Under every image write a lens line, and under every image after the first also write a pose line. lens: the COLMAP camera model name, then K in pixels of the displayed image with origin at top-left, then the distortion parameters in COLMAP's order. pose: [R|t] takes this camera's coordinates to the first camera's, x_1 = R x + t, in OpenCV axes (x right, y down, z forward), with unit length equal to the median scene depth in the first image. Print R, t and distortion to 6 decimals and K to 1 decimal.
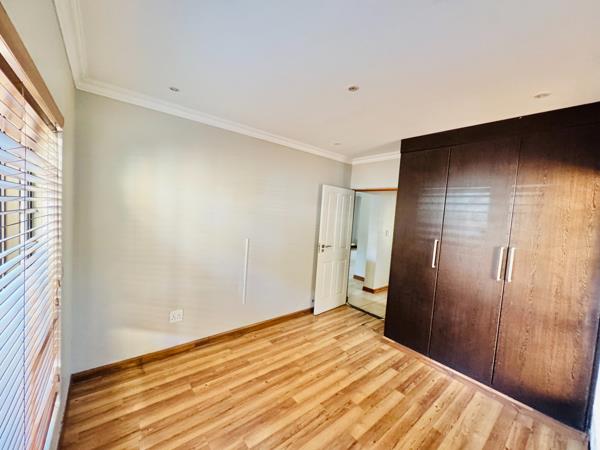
lens RADIAL K [[240.0, 0, 299.4], [0, 240.0, 226.1], [0, 0, 1]] dist [0.004121, -0.000315]
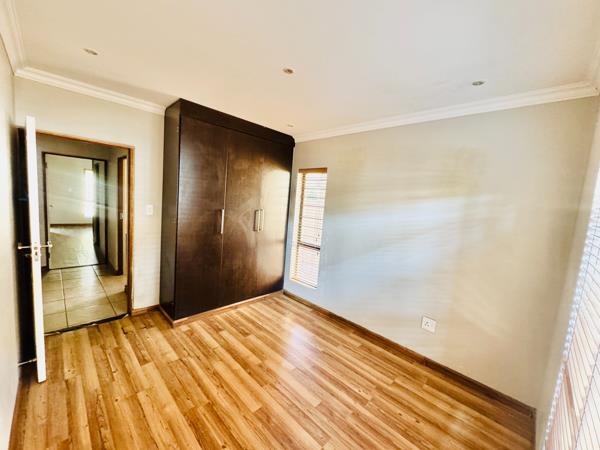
lens RADIAL K [[240.0, 0, 298.9], [0, 240.0, 225.3], [0, 0, 1]] dist [0.004121, -0.000315]
pose [[-0.098357, -0.176569, 0.979362, -0.644671], [-0.025555, 0.984257, 0.174885, -0.084536], [-0.994823, -0.007827, -0.101321, 0.778276]]
